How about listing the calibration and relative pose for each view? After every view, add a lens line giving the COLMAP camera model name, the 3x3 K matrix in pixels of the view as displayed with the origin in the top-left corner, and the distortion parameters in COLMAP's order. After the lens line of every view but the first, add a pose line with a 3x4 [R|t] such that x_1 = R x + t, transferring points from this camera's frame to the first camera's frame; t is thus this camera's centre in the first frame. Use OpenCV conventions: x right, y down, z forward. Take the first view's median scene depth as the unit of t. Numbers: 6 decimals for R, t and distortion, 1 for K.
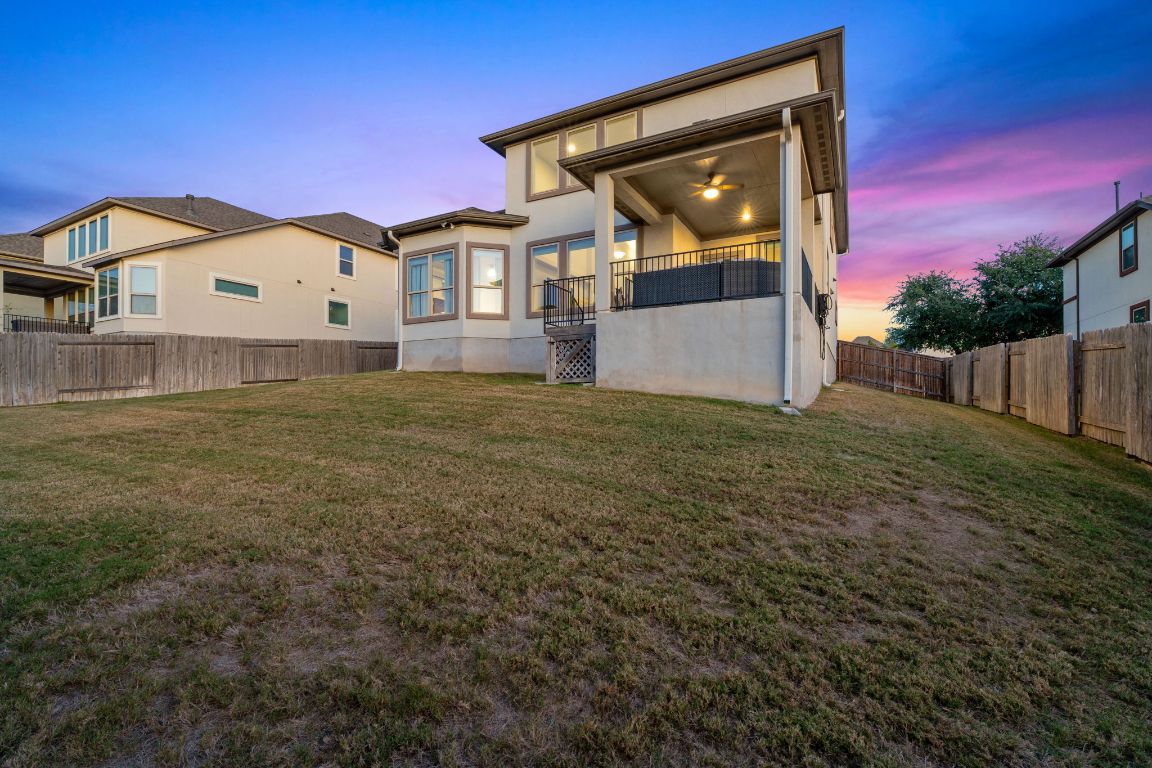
lens RADIAL K [[513.3, 0, 564.2], [0, 513.3, 396.3], [0, 0, 1]] dist [-0.010580, 0.003035]
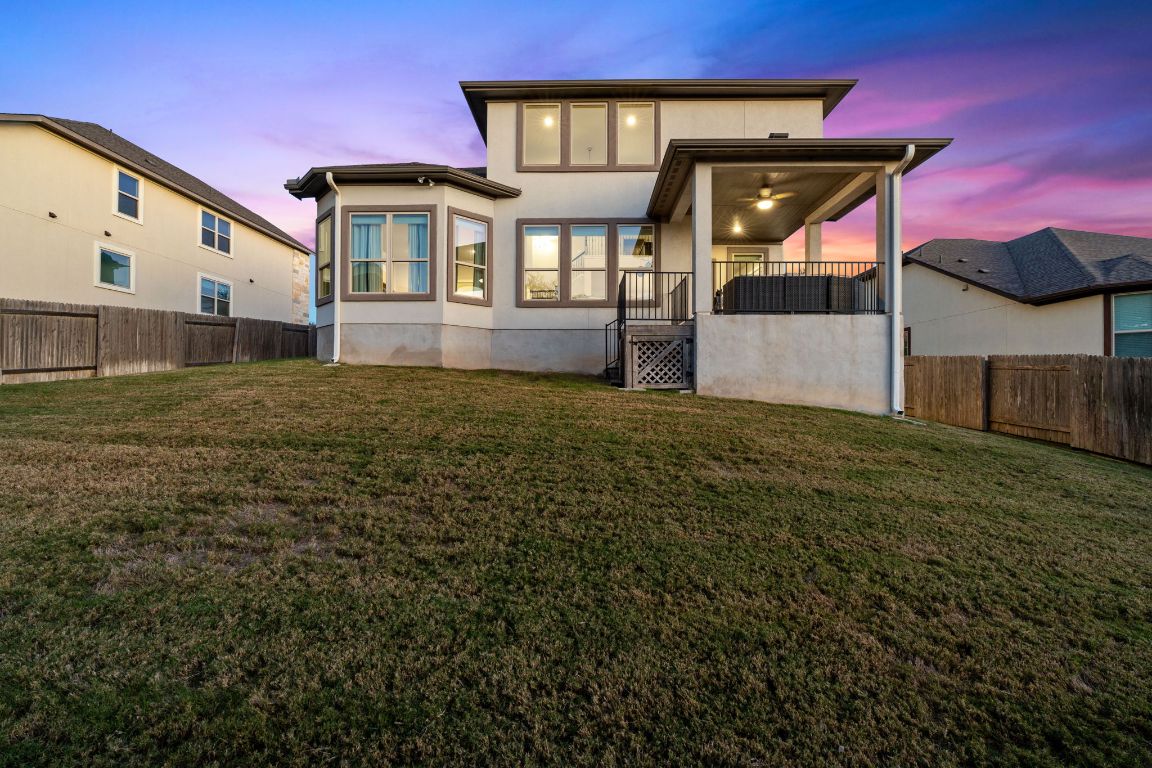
lens RADIAL K [[513.3, 0, 573.4], [0, 513.3, 382.2], [0, 0, 1]] dist [-0.010580, 0.003035]
pose [[0.889771, 0.010766, 0.456280, -0.380456], [-0.010195, 0.999941, -0.003713, -0.023673], [-0.456293, -0.001348, 0.889829, 0.193334]]
